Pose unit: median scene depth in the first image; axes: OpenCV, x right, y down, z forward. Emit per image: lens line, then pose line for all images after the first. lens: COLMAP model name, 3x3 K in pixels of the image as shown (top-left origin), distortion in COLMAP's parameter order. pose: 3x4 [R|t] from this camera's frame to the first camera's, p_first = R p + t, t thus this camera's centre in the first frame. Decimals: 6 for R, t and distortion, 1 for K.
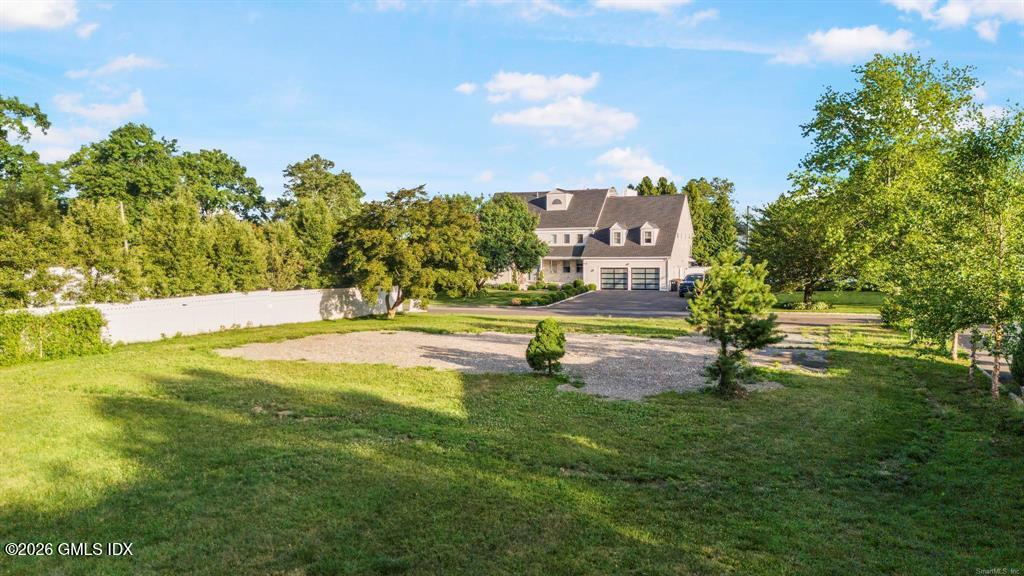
lens RADIAL K [[720.5, 0, 516.3], [0, 720.5, 291.1], [0, 0, 1]] dist [0.078363, -0.082779]
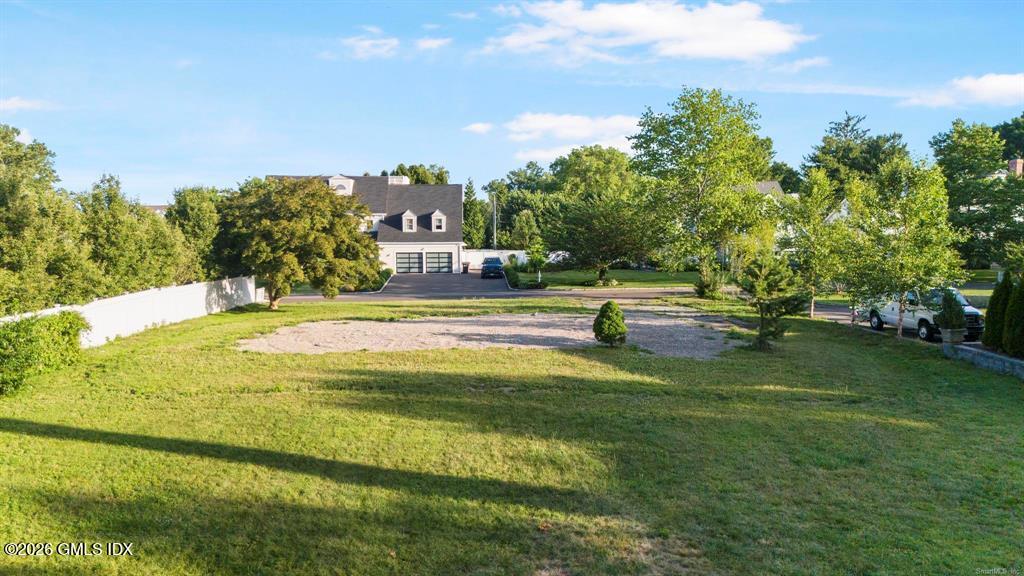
lens RADIAL K [[720.5, 0, 516.3], [0, 720.5, 291.1], [0, 0, 1]] dist [0.078363, -0.082779]
pose [[0.892481, -0.036942, 0.449570, -0.206295], [0.024117, 0.999123, 0.034222, -0.008377], [-0.450440, -0.019700, 0.892589, -0.018498]]
